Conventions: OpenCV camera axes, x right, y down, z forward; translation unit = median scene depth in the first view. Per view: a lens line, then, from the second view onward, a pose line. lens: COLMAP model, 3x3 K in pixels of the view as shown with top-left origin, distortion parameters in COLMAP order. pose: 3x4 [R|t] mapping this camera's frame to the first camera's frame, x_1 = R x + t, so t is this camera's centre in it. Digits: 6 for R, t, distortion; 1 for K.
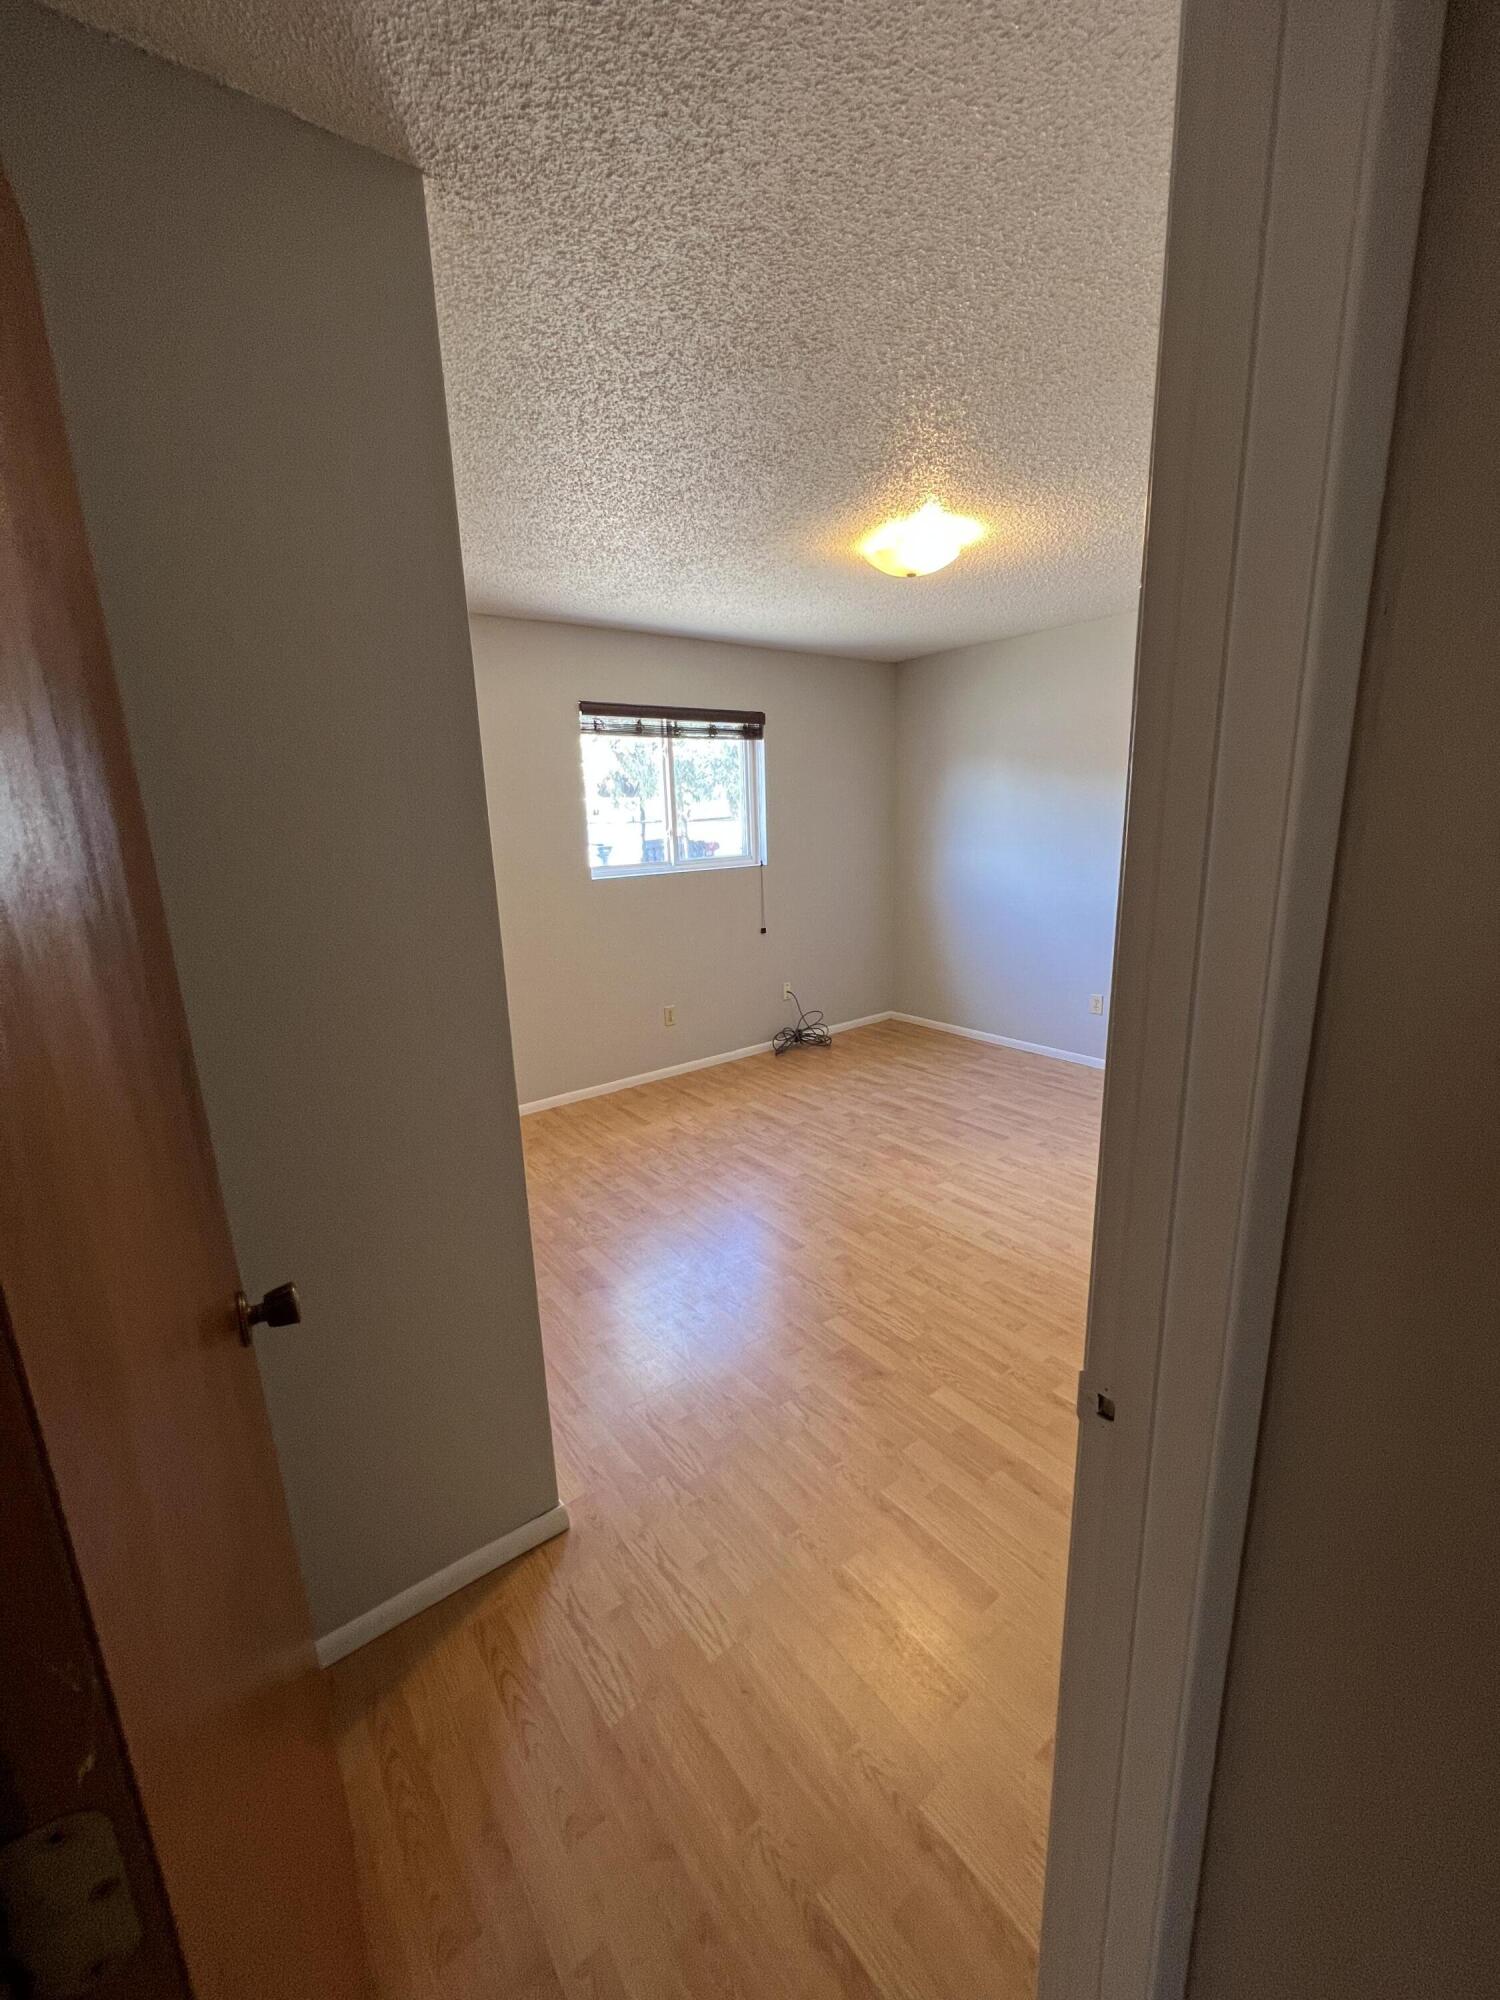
lens RADIAL K [[802.9, 0, 749.7], [0, 802.9, 1003.3], [0, 0, 1]] dist [0.000325, -0.000025]
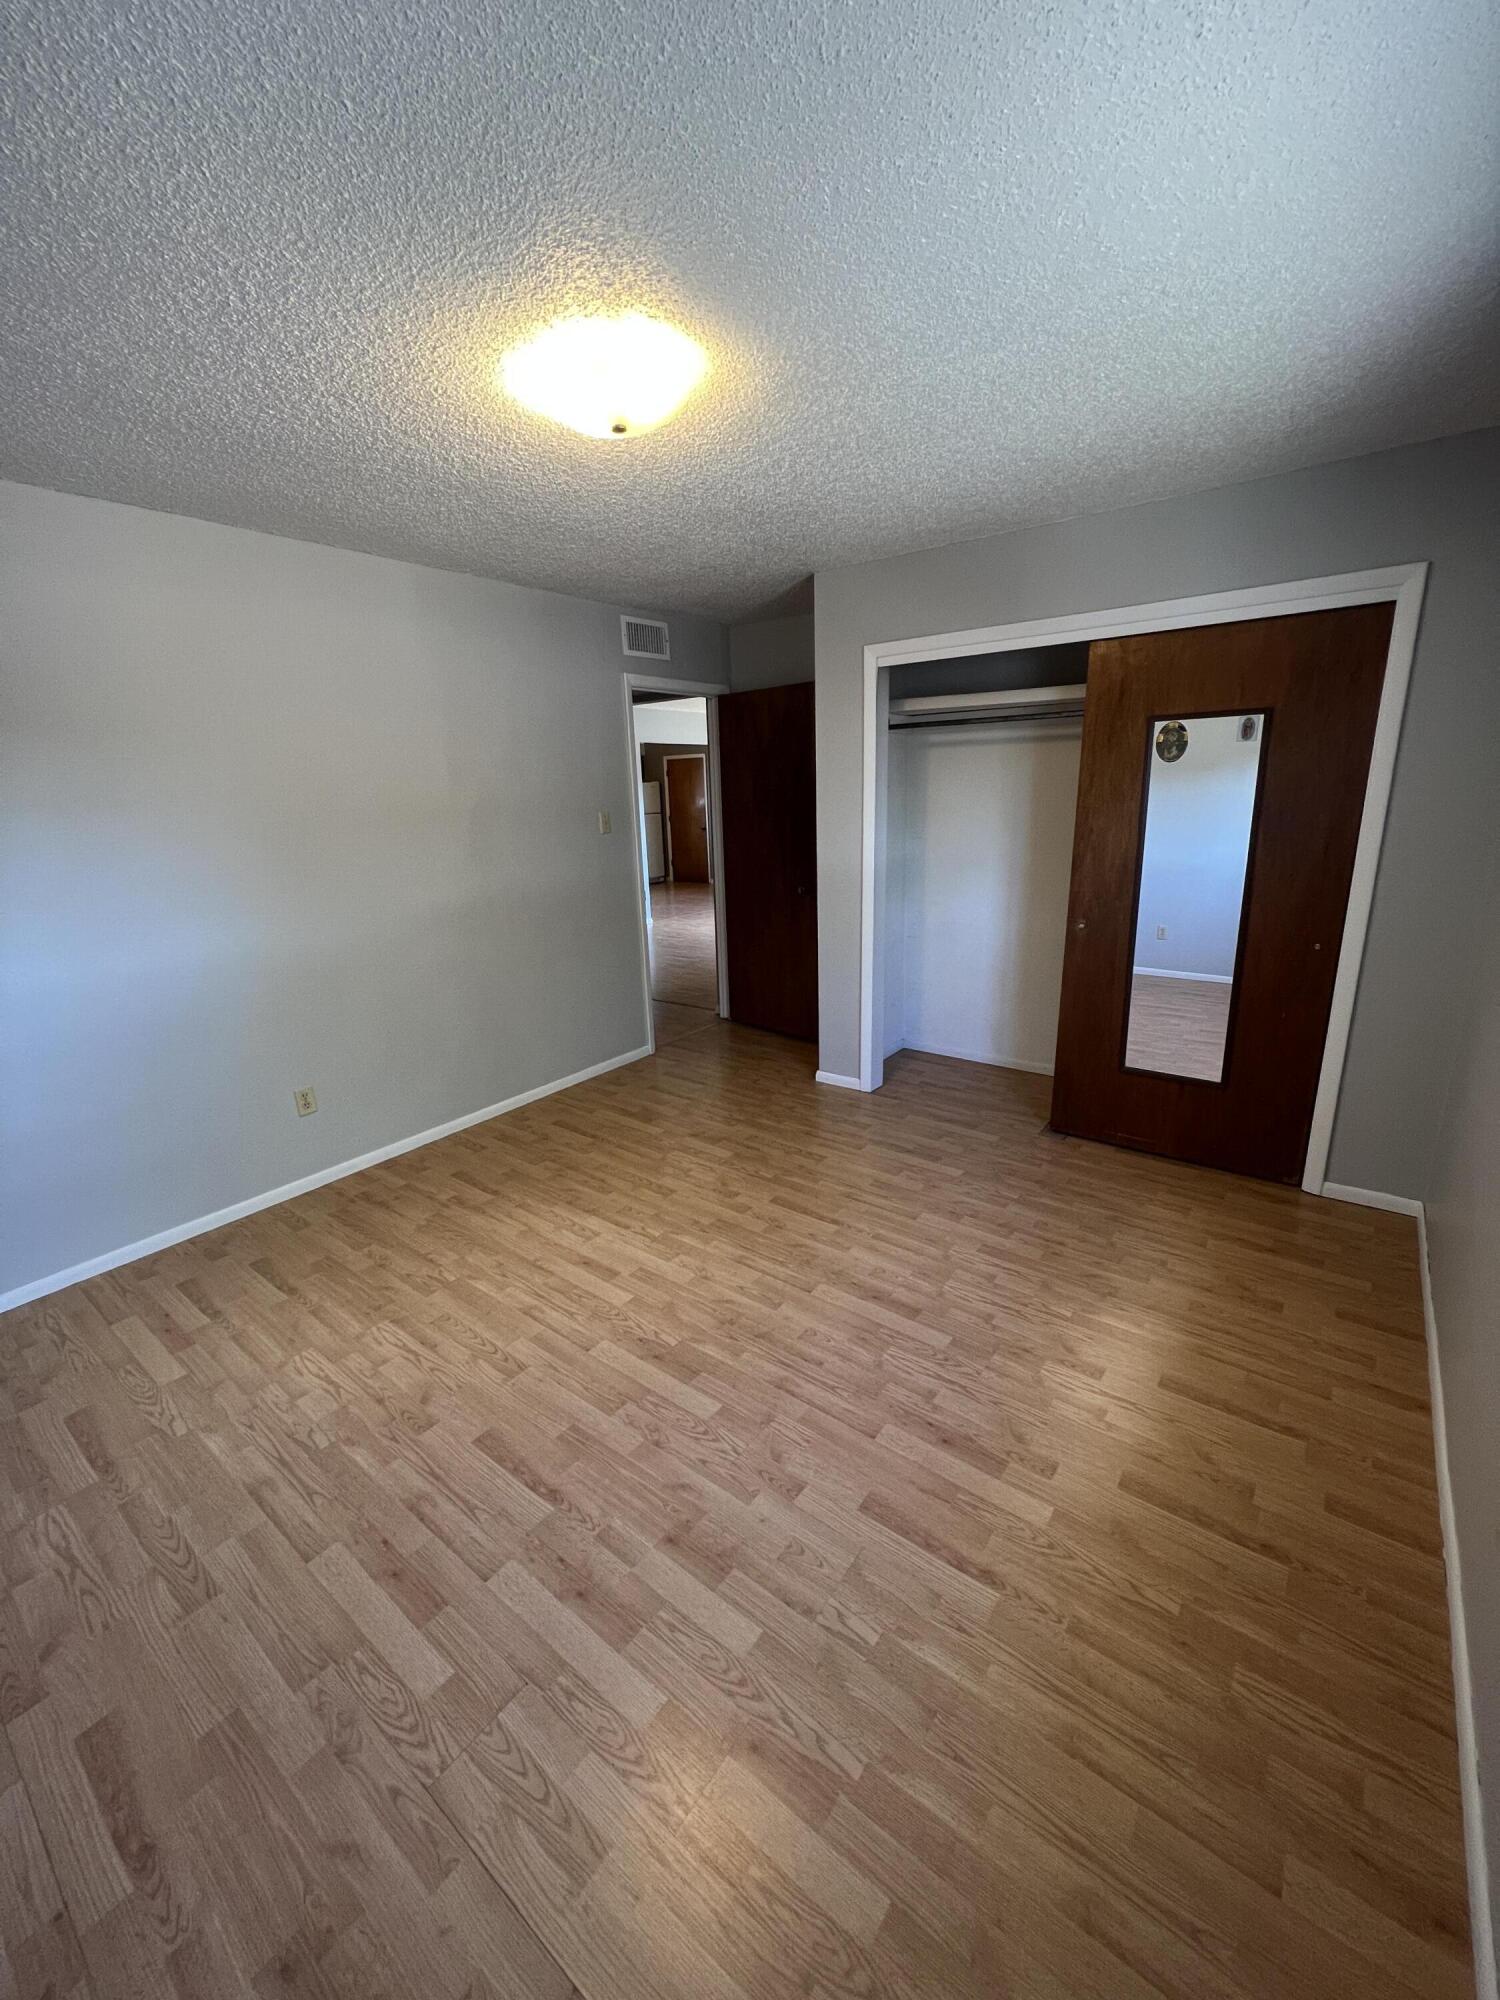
lens RADIAL K [[802.9, 0, 758.1], [0, 802.9, 996.2], [0, 0, 1]] dist [0.000325, -0.000025]
pose [[-0.962417, 0.132257, -0.237193, 0.232902], [0.004942, 0.881786, 0.471624, -0.341908], [0.271529, 0.452727, -0.849300, 1.380134]]
